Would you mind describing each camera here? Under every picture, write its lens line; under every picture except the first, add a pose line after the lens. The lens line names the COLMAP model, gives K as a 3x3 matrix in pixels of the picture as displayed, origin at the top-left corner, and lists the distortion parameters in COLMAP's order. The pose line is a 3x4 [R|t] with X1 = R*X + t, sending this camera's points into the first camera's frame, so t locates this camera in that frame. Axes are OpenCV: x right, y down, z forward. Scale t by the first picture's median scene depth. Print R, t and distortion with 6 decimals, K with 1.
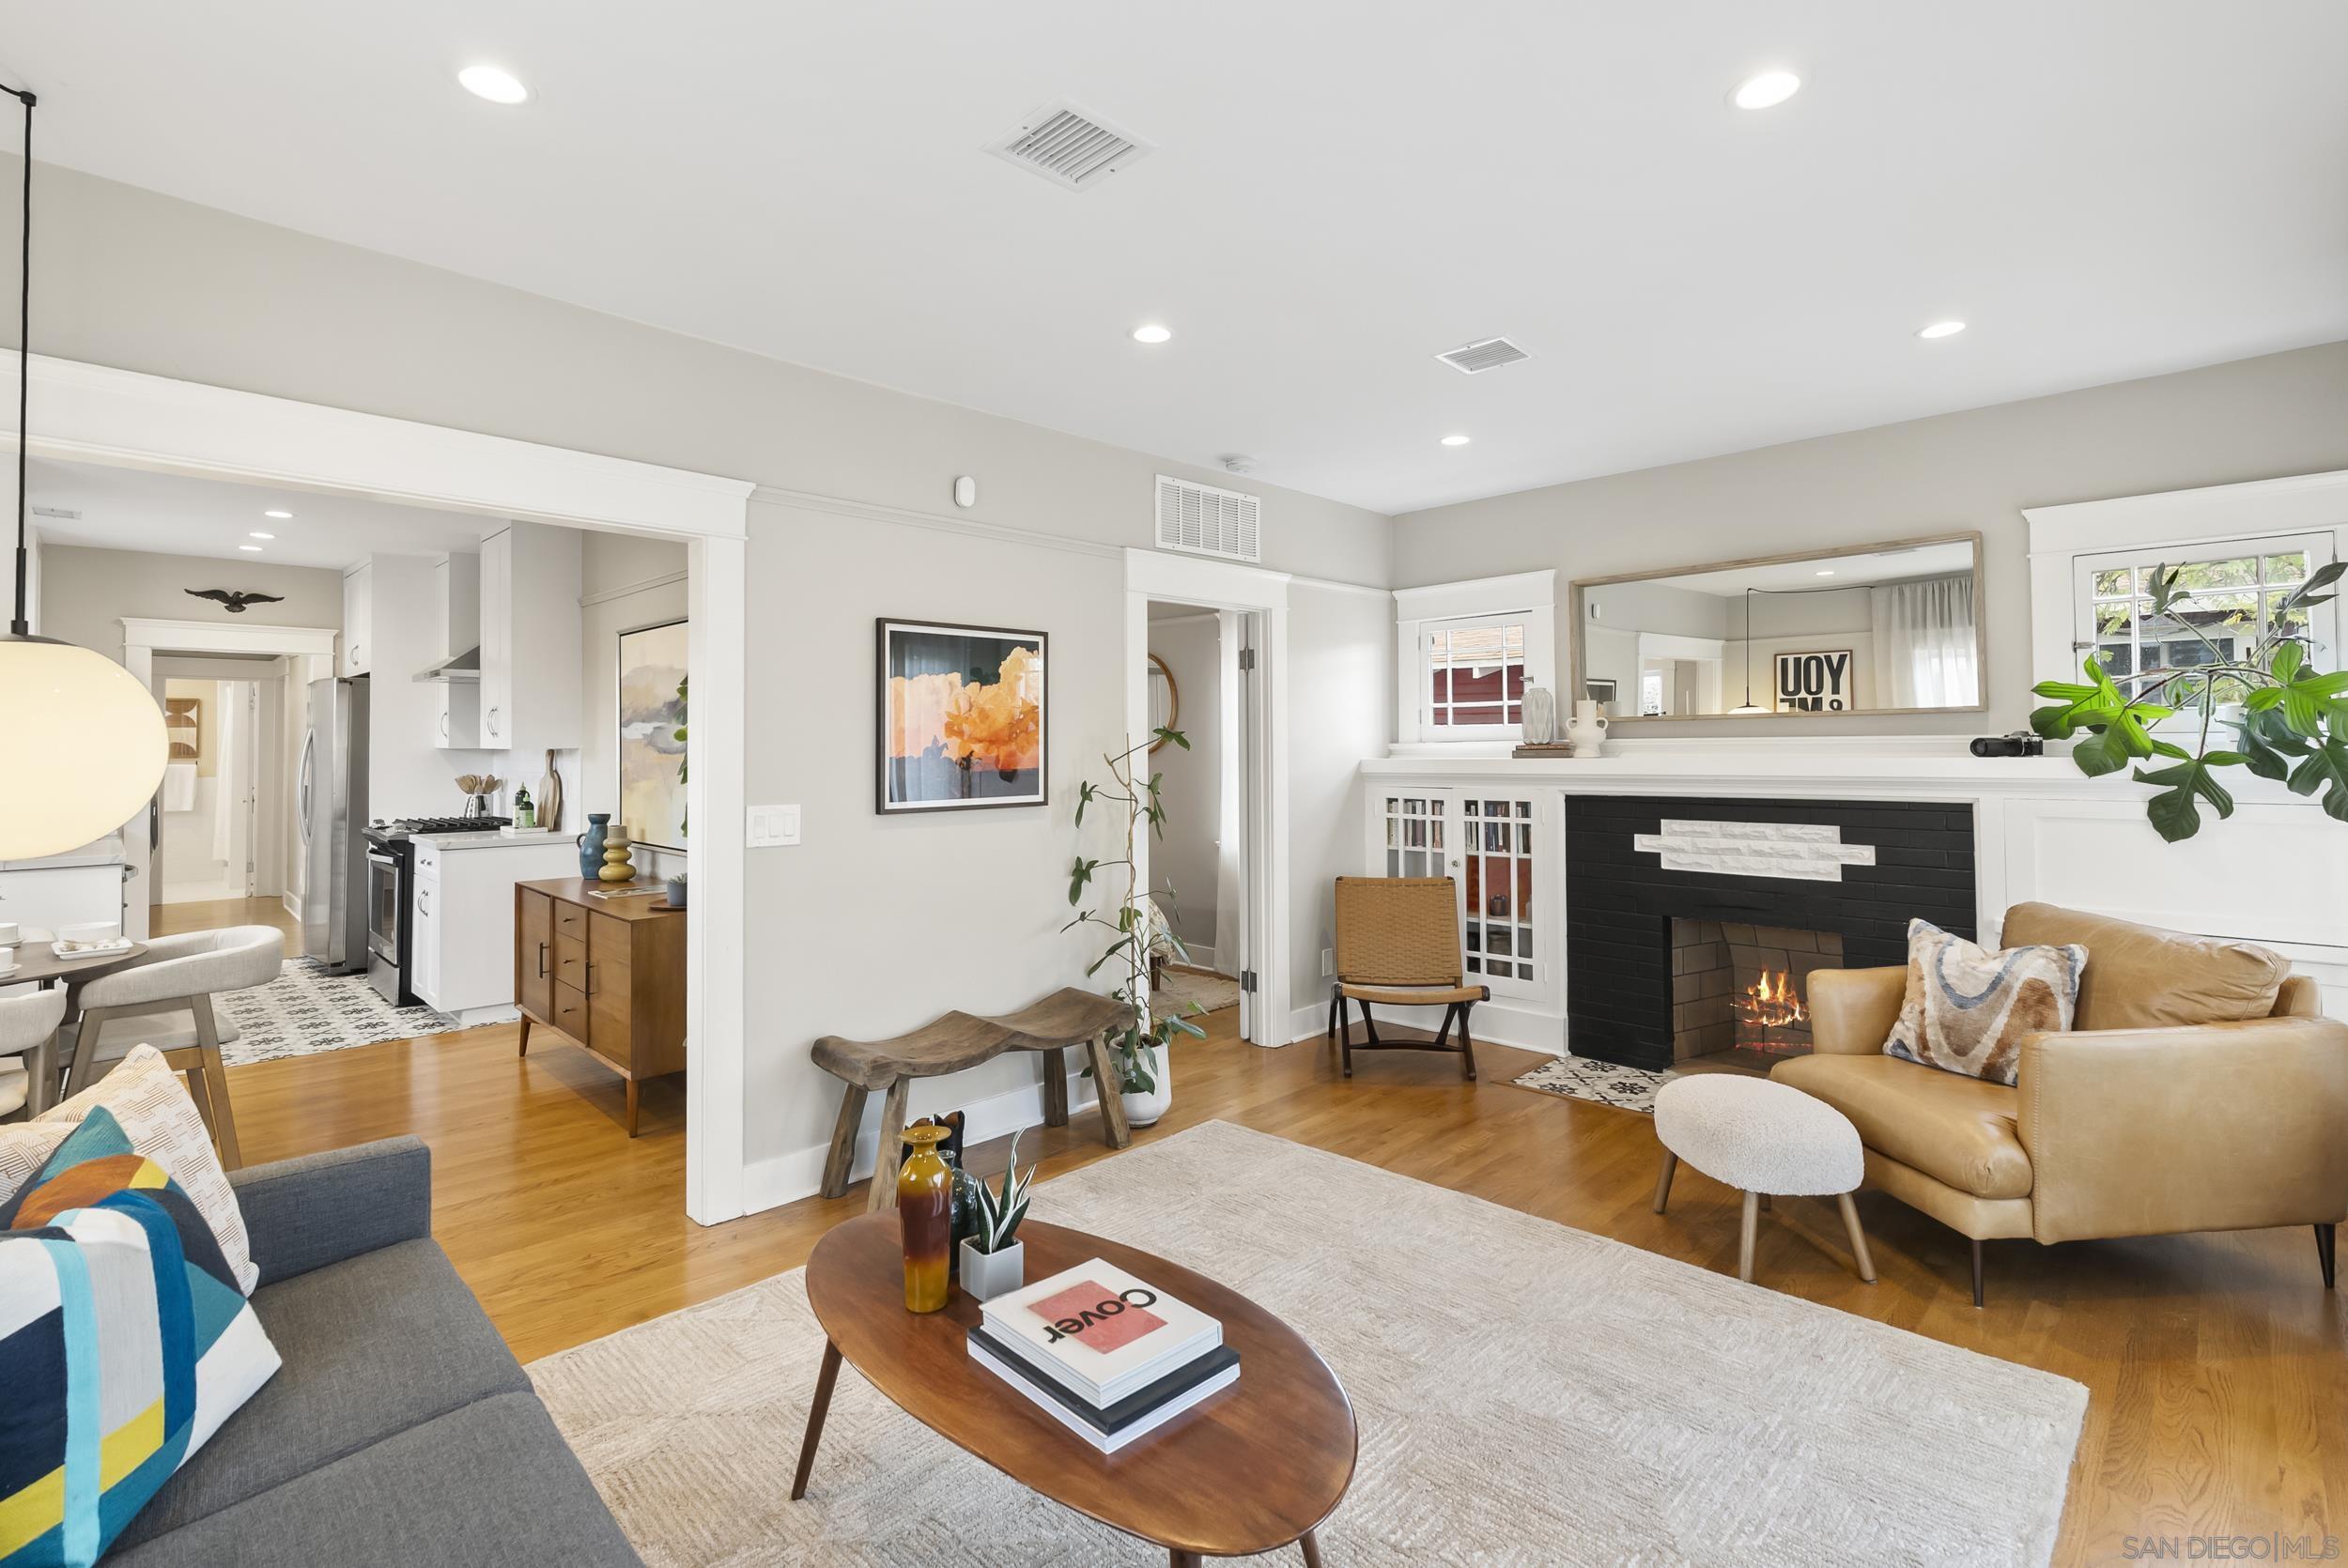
lens RADIAL K [[1068.3, 0, 1175.7], [0, 1068.3, 721.7], [0, 0, 1]] dist [-0.012884, 0.003934]
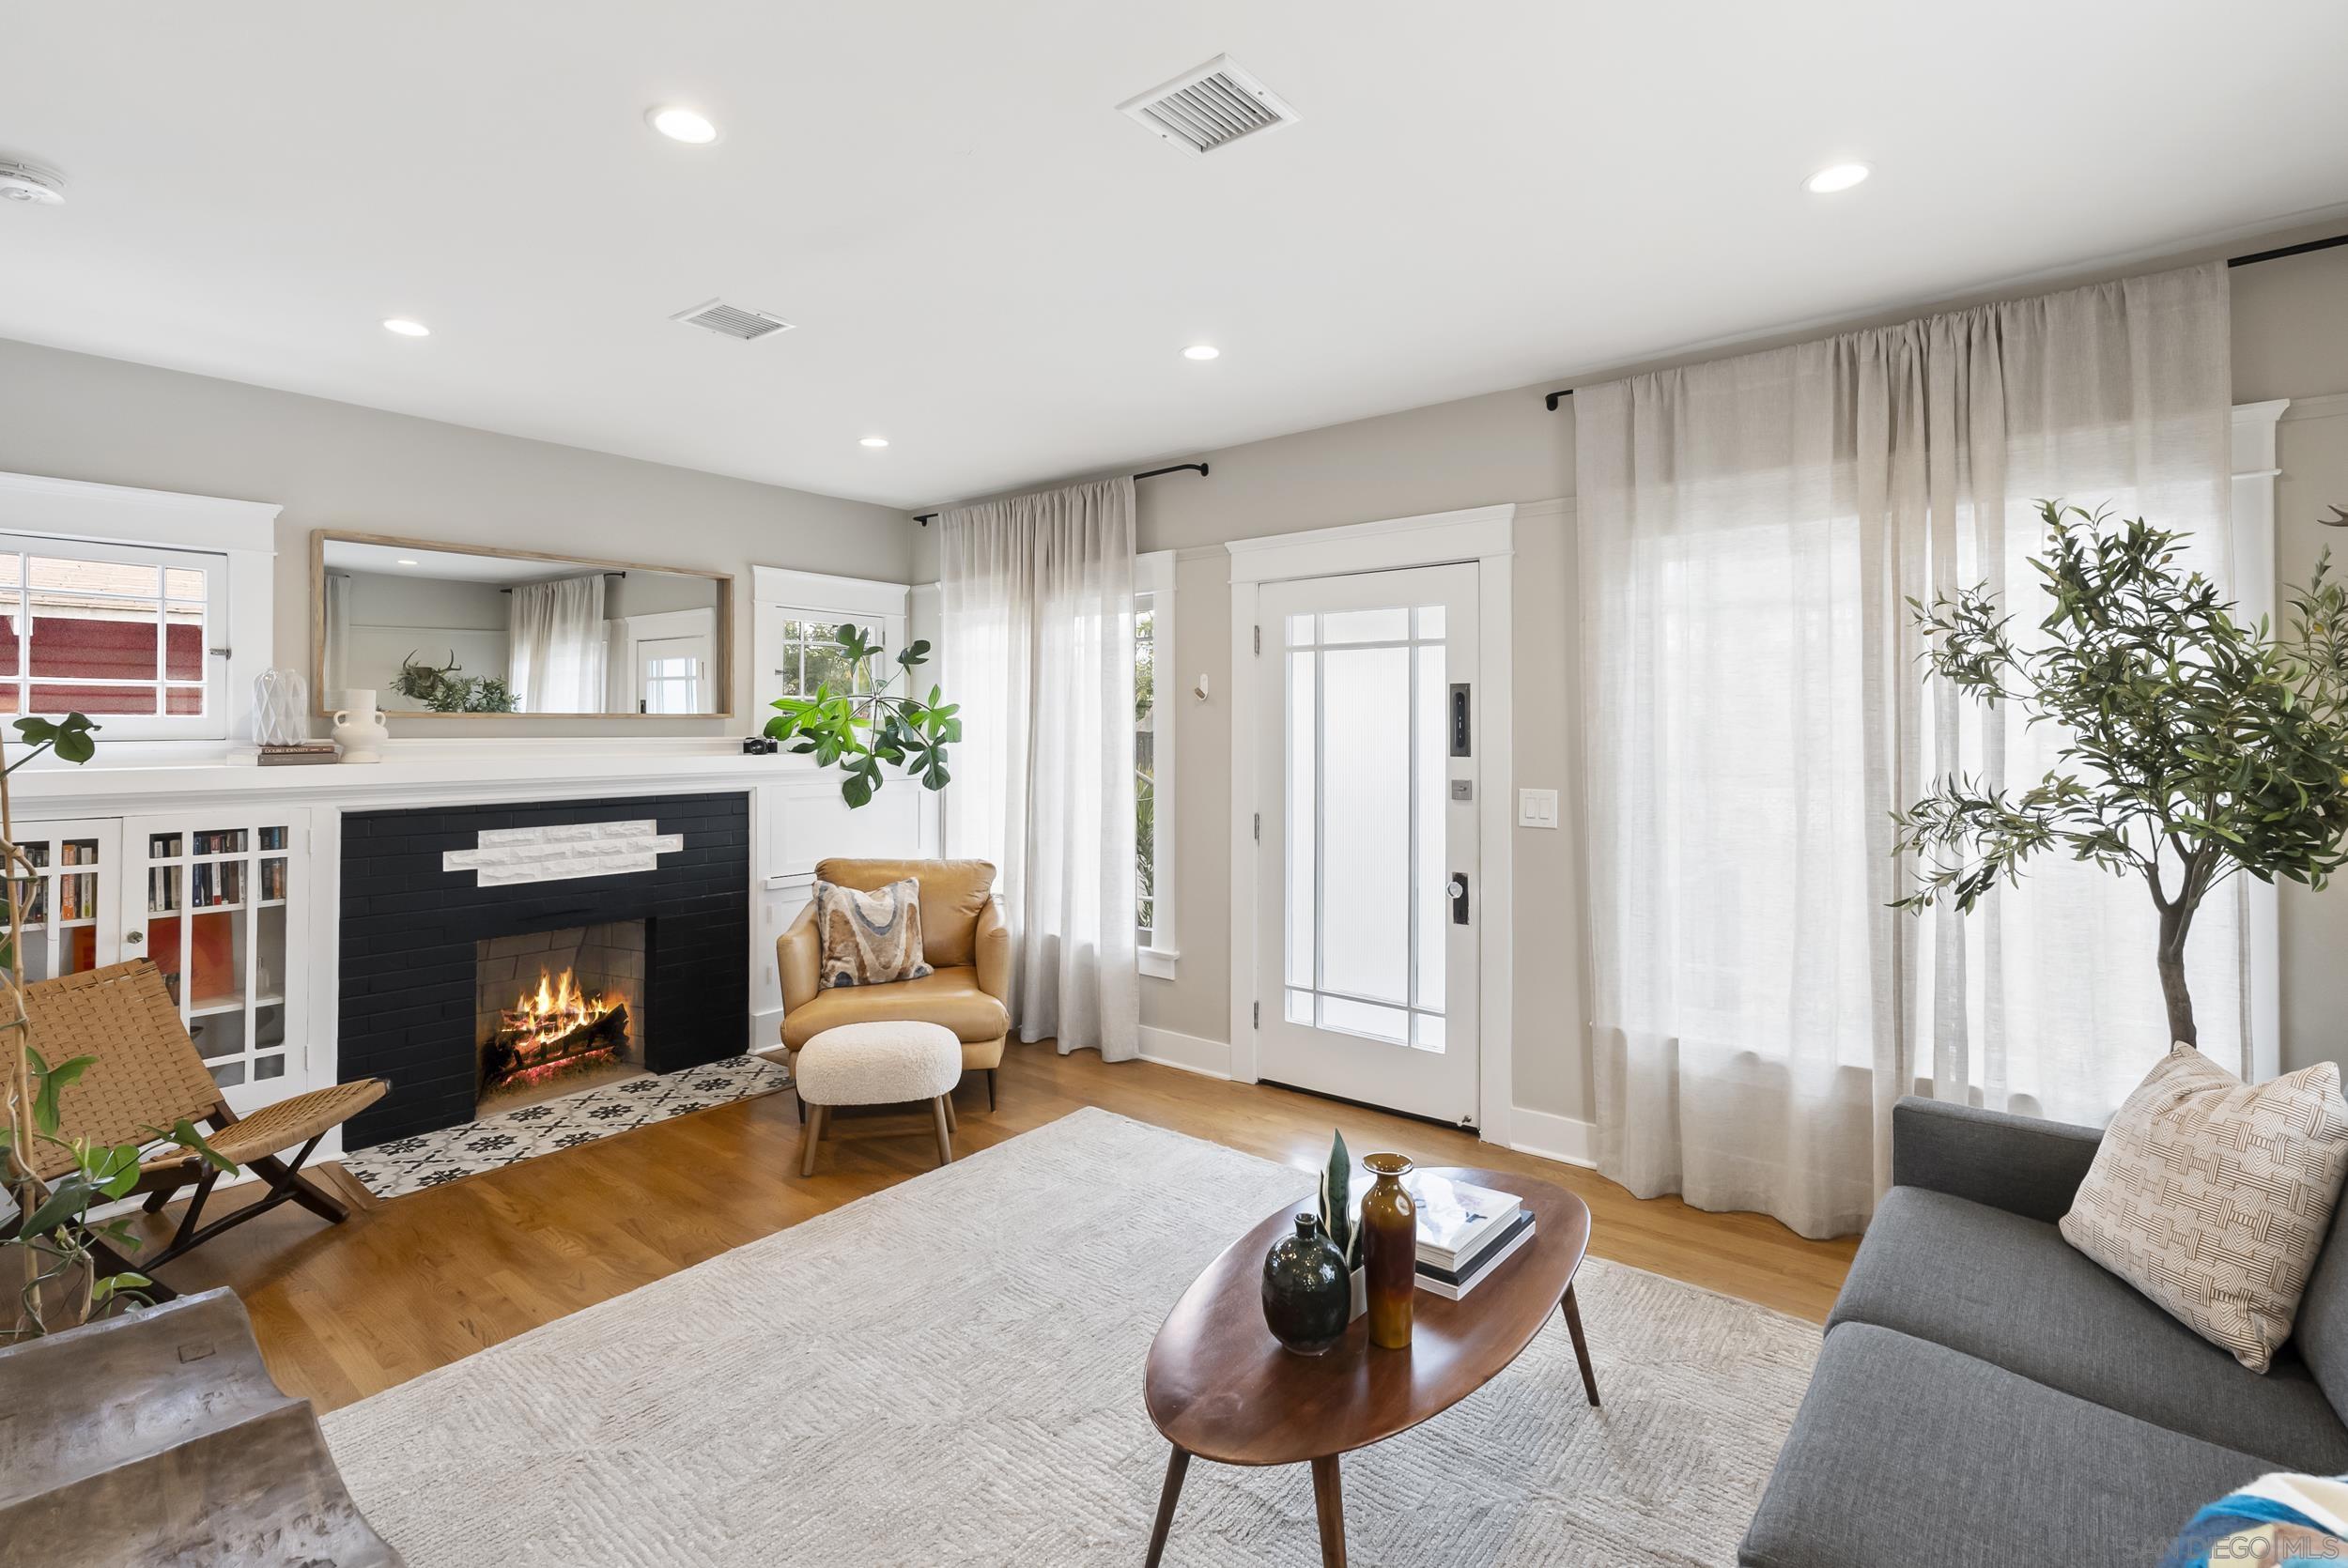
lens RADIAL K [[1068.3, 0, 1163.6], [0, 1068.3, 720.3], [0, 0, 1]] dist [-0.012884, 0.003934]
pose [[-0.087657, 0.018179, 0.995985, -0.487161], [-0.021112, 0.999575, -0.020103, 0.006578], [-0.995927, -0.022789, -0.087236, 0.539015]]
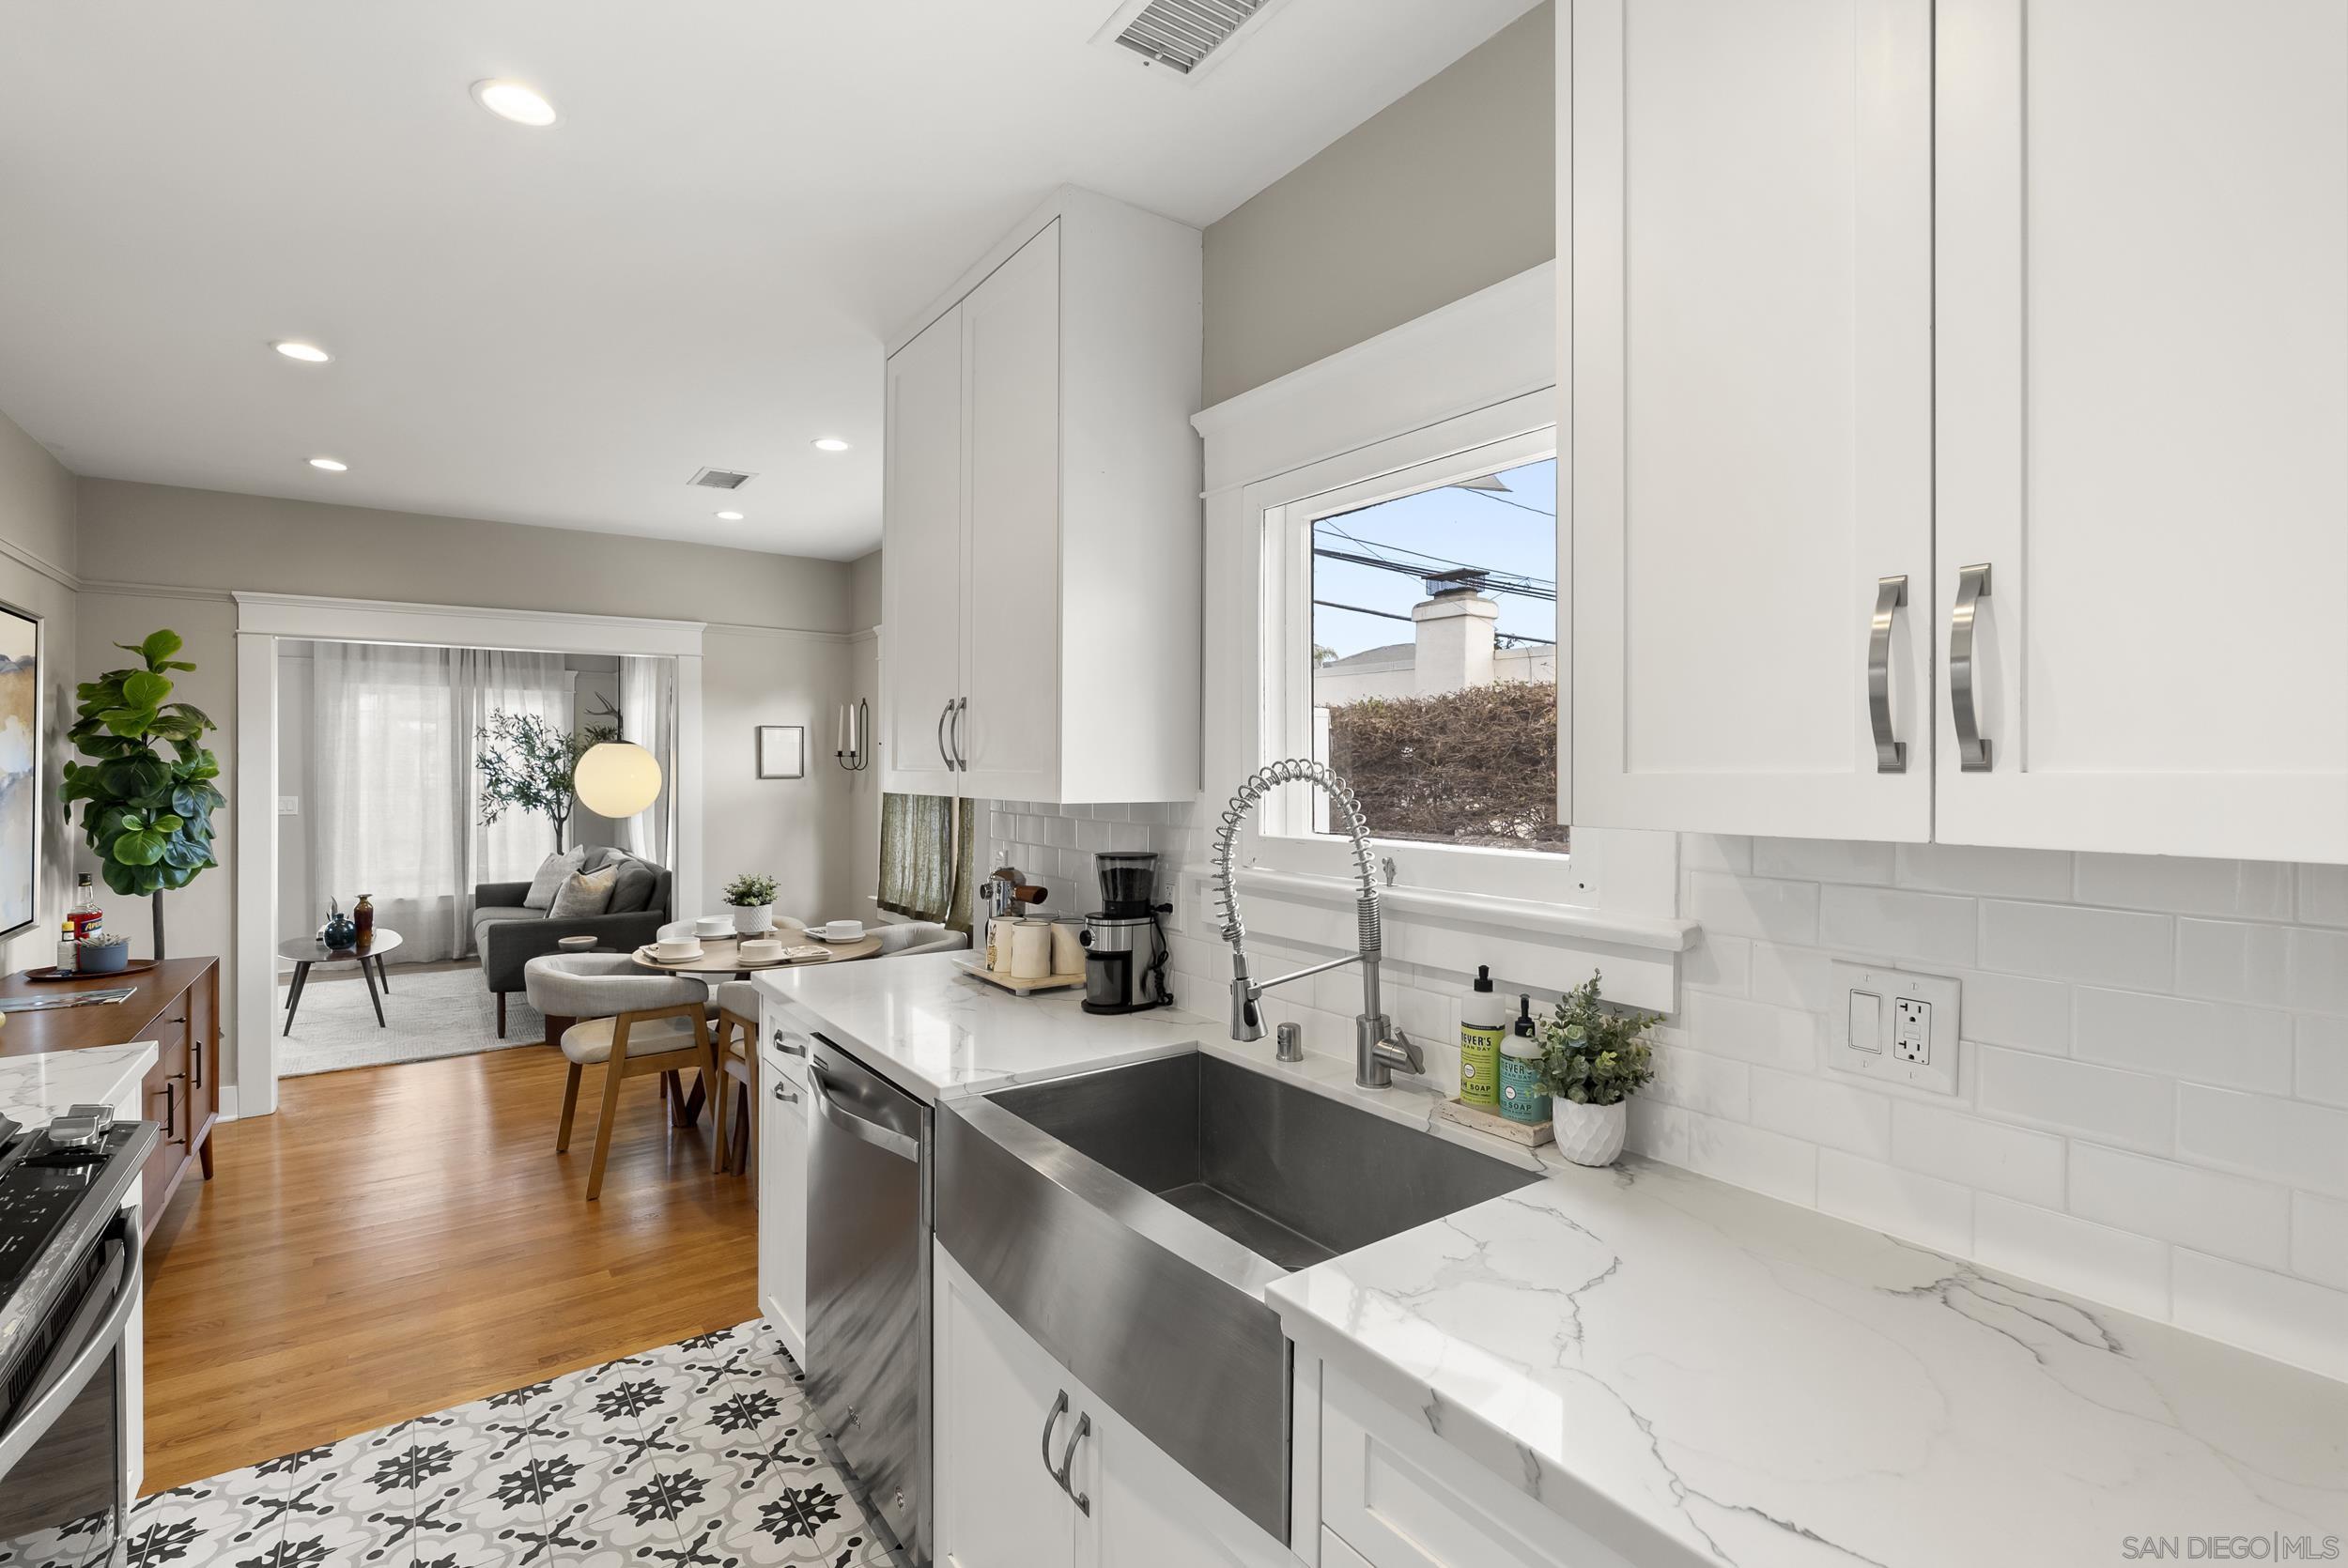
lens RADIAL K [[1068.3, 0, 1178.4], [0, 1068.3, 762.0], [0, 0, 1]] dist [-0.012884, 0.003934]
pose [[-0.985452, -0.001220, 0.169949, -1.117591], [-0.005669, 0.999654, -0.025699, 0.013589], [-0.169858, -0.026289, -0.985118, 1.294083]]
